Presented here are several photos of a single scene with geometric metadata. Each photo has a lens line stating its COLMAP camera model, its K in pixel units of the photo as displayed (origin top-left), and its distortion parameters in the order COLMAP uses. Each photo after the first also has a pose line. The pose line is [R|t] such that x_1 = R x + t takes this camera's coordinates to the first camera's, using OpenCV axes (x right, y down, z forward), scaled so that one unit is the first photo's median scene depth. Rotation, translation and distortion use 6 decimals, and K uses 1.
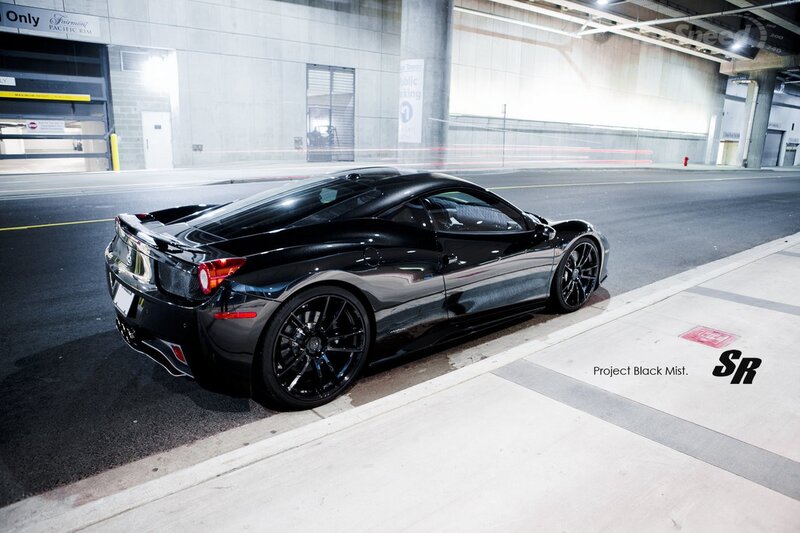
lens RADIAL K [[536.0, 0, 400.0], [0, 536.0, 266.5], [0, 0, 1]] dist [-0.098973, 0.068523]
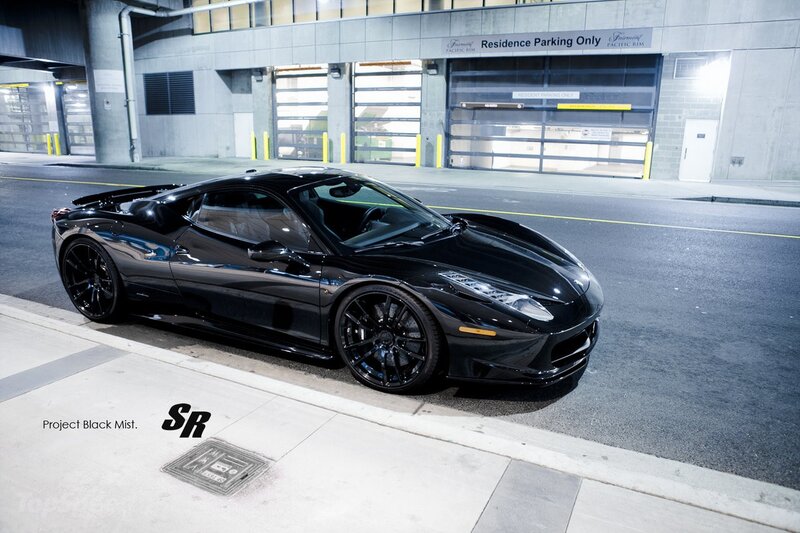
lens RADIAL K [[536.0, 0, 400.0], [0, 536.0, 266.5], [0, 0, 1]] dist [-0.098973, 0.068523]
pose [[0.409887, 0.213687, -0.886753, 0.189842], [-0.230663, 0.964856, 0.125888, -0.033718], [0.882489, 0.152941, 0.444772, 0.144631]]
